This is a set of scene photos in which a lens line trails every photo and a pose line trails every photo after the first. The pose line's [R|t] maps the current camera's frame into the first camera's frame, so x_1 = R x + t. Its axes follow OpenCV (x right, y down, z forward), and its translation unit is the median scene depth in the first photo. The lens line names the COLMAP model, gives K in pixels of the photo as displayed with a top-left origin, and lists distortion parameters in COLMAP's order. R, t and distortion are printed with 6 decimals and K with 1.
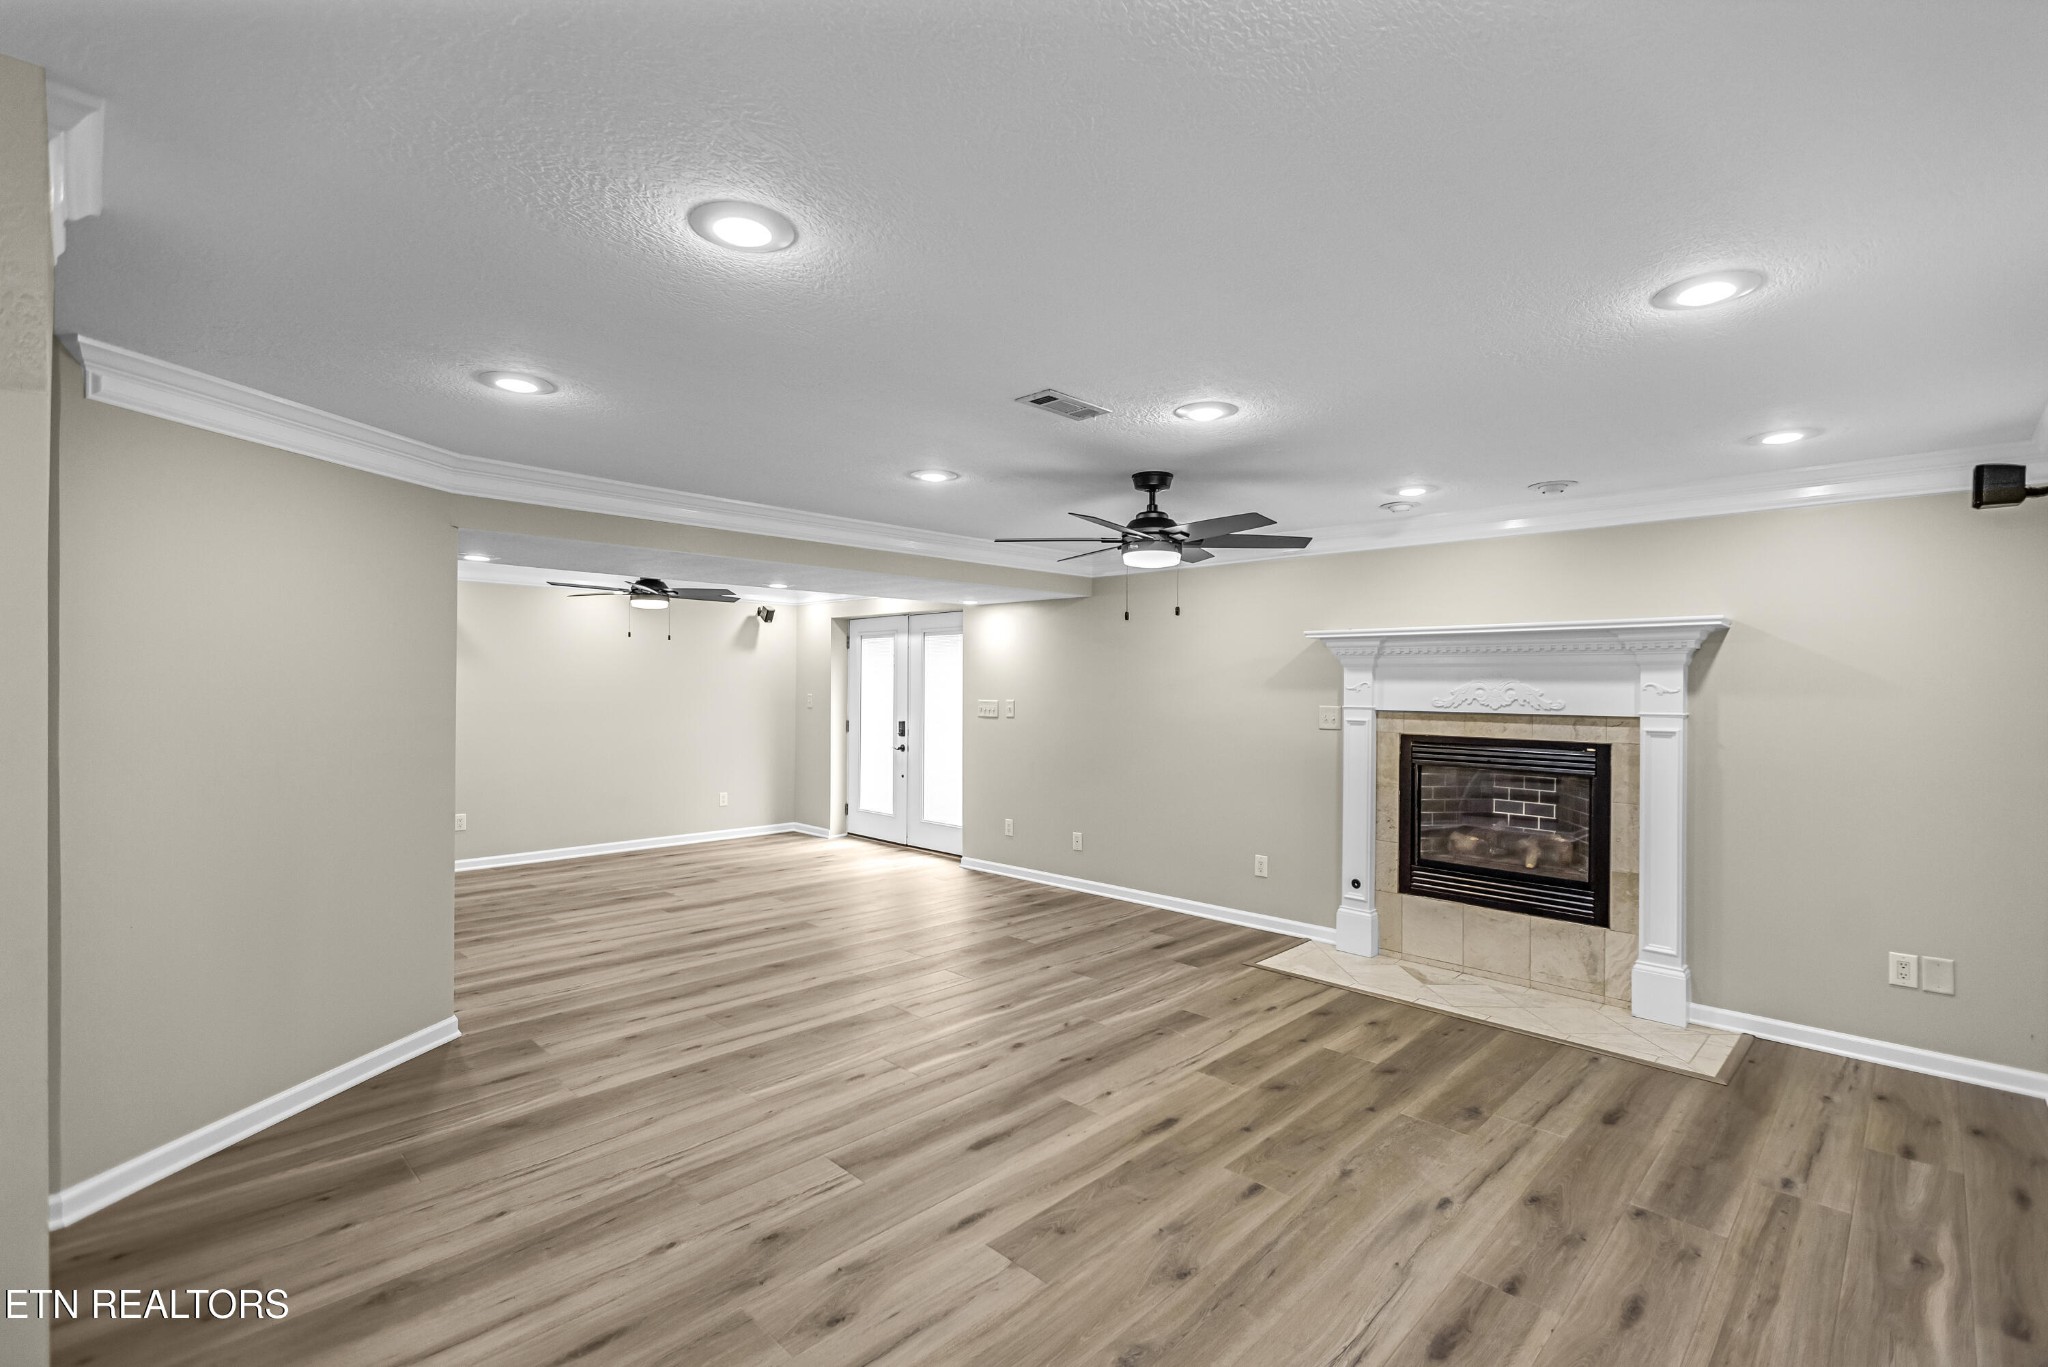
lens RADIAL K [[920.2, 0, 1033.8], [0, 920.2, 685.9], [0, 0, 1]] dist [0.015681, -0.010733]
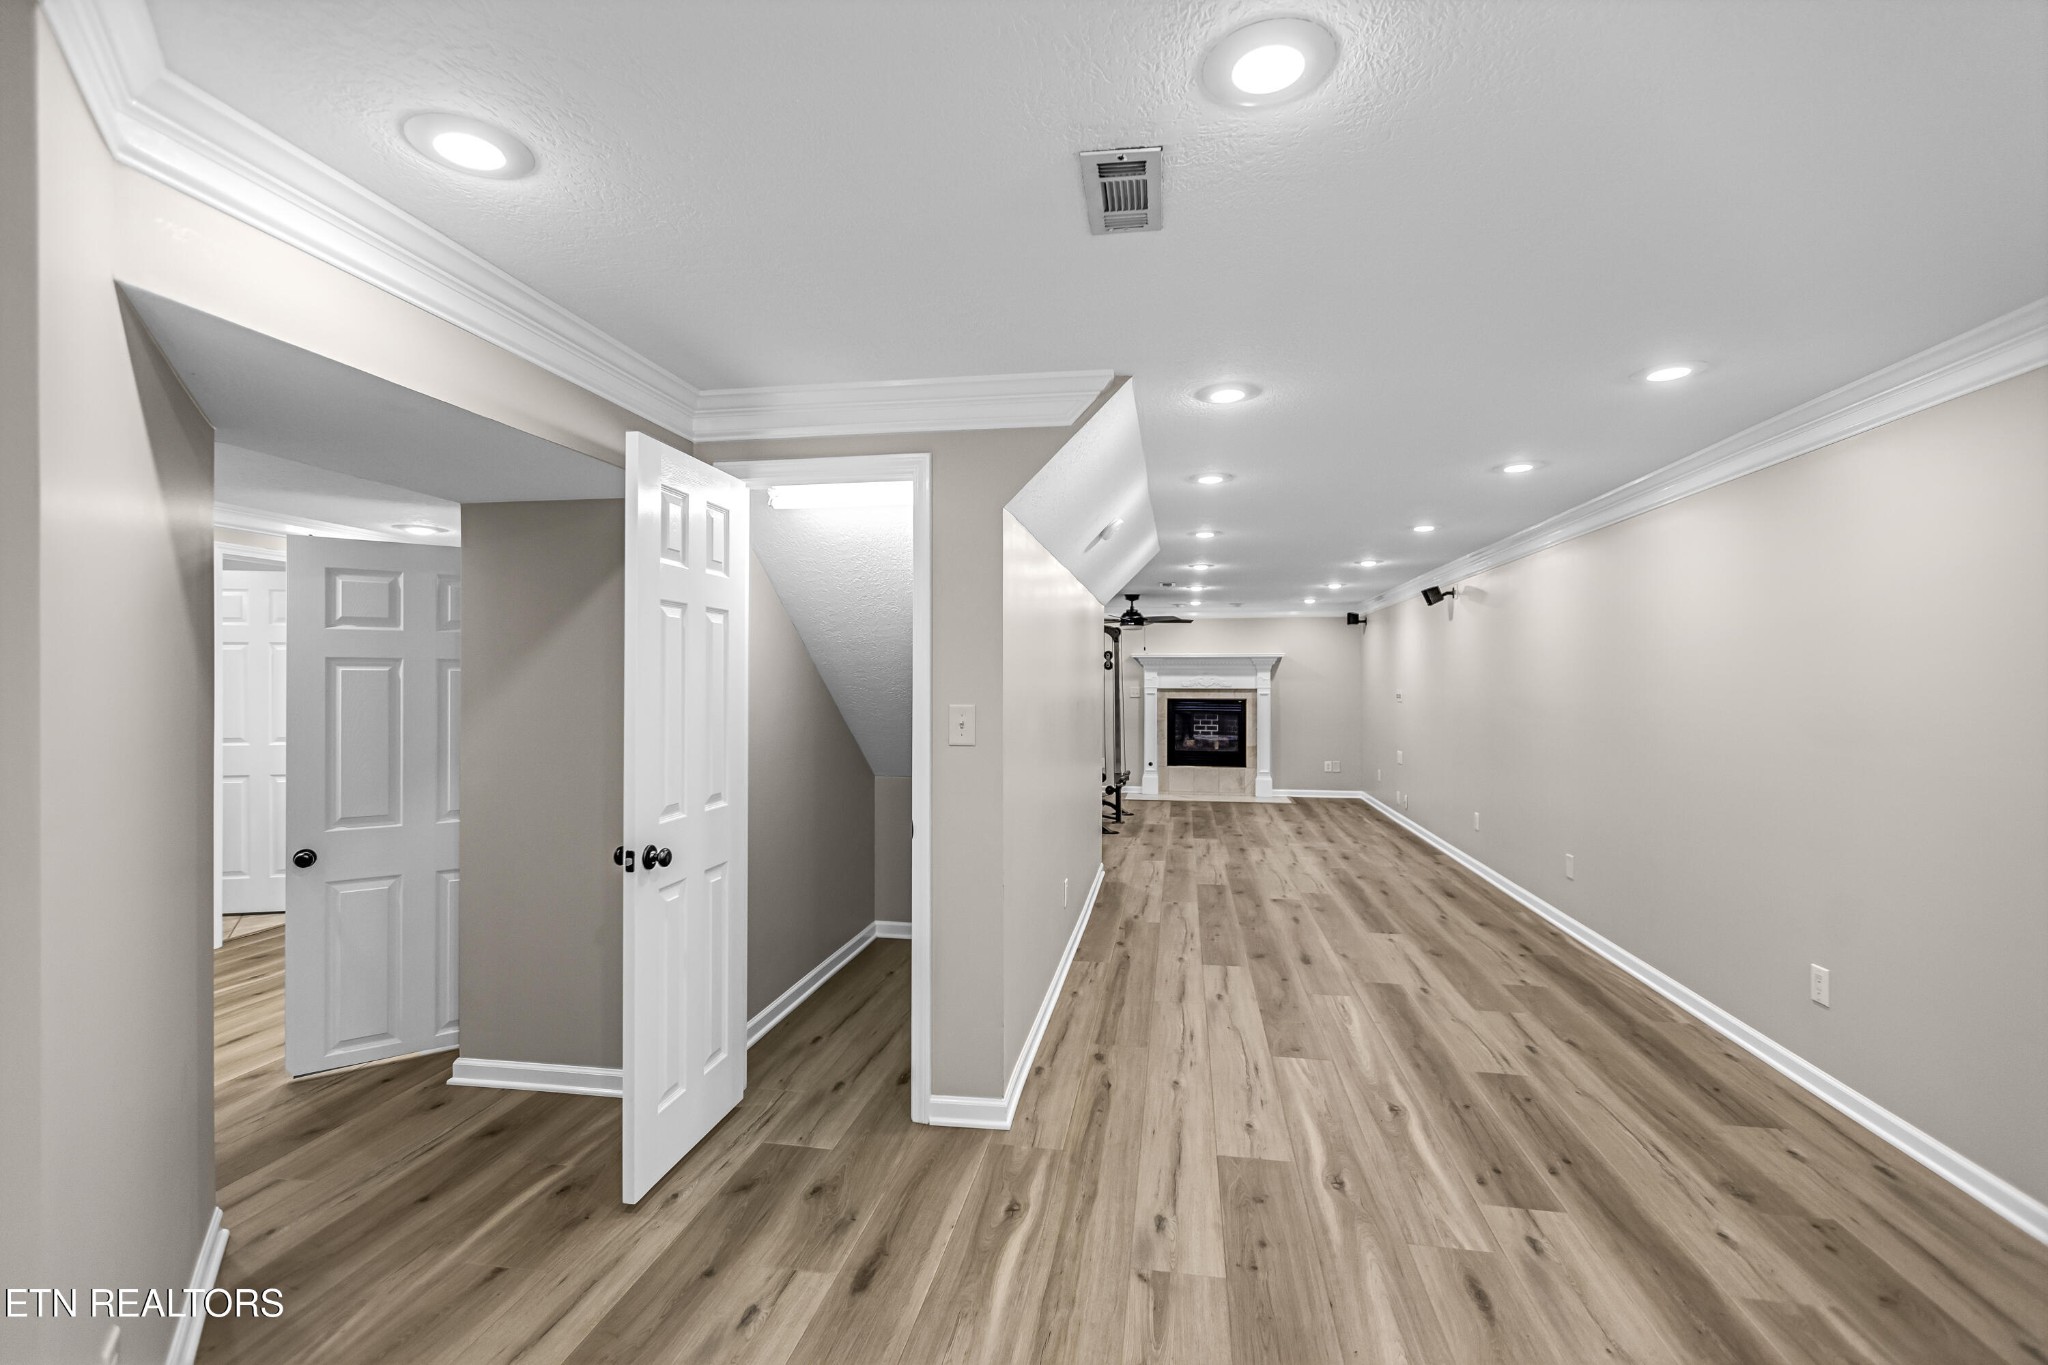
lens RADIAL K [[912.7, 0, 1026.9], [0, 912.7, 687.5], [0, 0, 1]] dist [-0.001019, -0.001238]
pose [[0.822155, -0.009532, 0.569184, -1.390567], [0.006523, 0.999952, 0.007323, 0.005054], [-0.569226, -0.002308, 0.822178, -0.809597]]
